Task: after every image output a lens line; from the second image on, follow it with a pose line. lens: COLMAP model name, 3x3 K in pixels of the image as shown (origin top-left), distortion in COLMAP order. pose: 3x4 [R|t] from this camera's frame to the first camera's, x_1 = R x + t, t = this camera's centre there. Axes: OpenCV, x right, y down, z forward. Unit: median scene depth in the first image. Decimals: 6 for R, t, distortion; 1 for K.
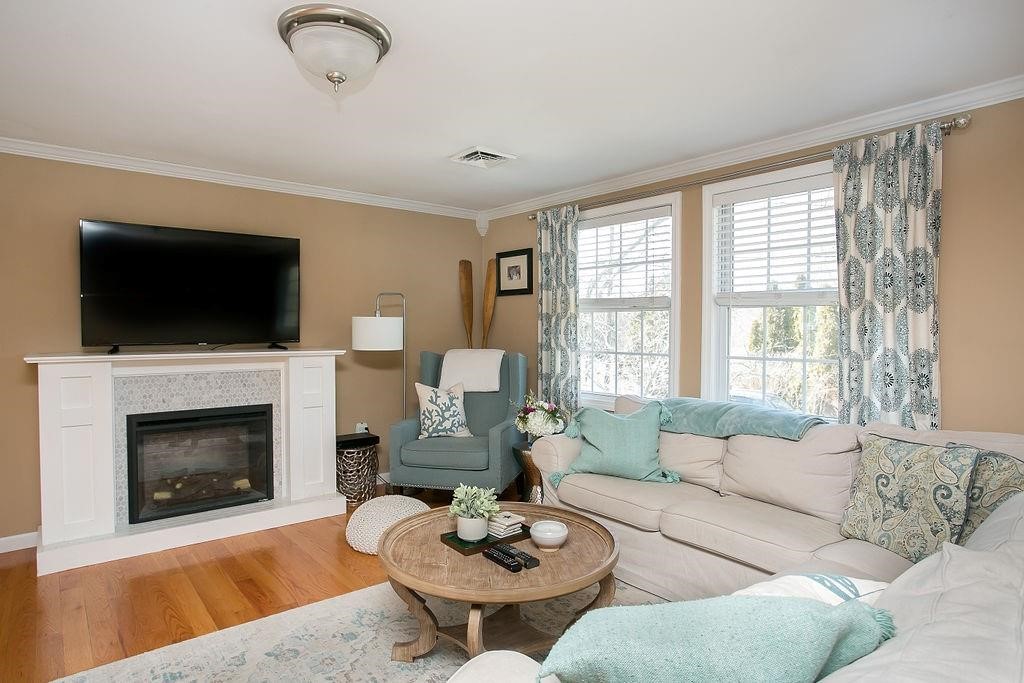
lens RADIAL K [[597.0, 0, 512.0], [0, 597.0, 341.5], [0, 0, 1]] dist [0.000106, -0.000111]
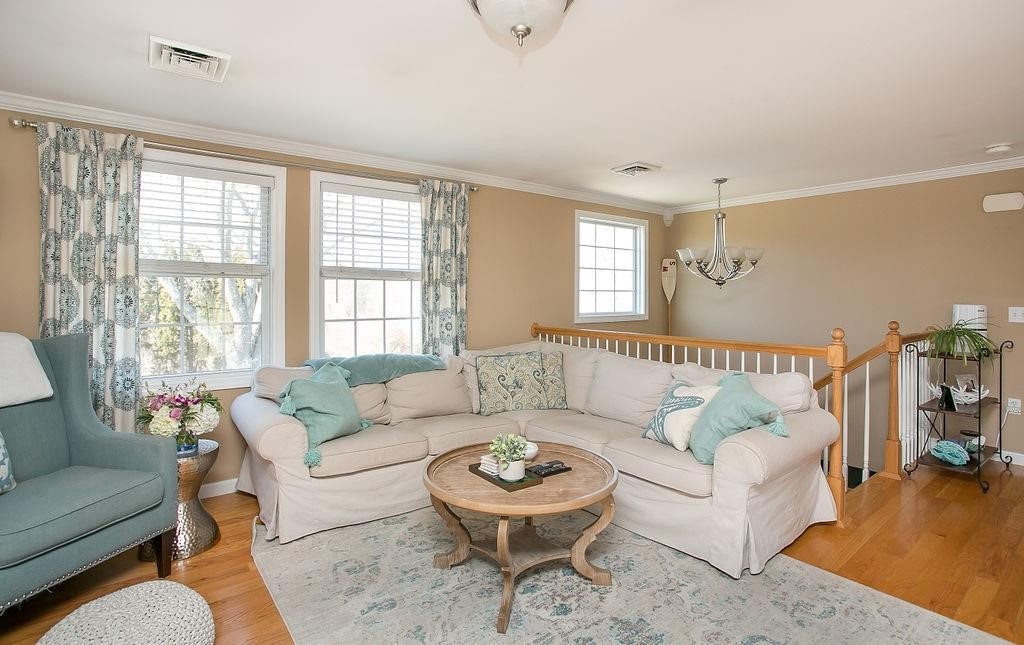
lens RADIAL K [[533.2, 0, 512.1], [0, 533.2, 285.0], [0, 0, 1]] dist [0.001067, 0.000209]
pose [[0.036348, 0.025118, 0.999023, -0.763355], [0.025775, 0.999328, -0.026064, -0.007713], [-0.999007, 0.026698, 0.035676, 0.665192]]
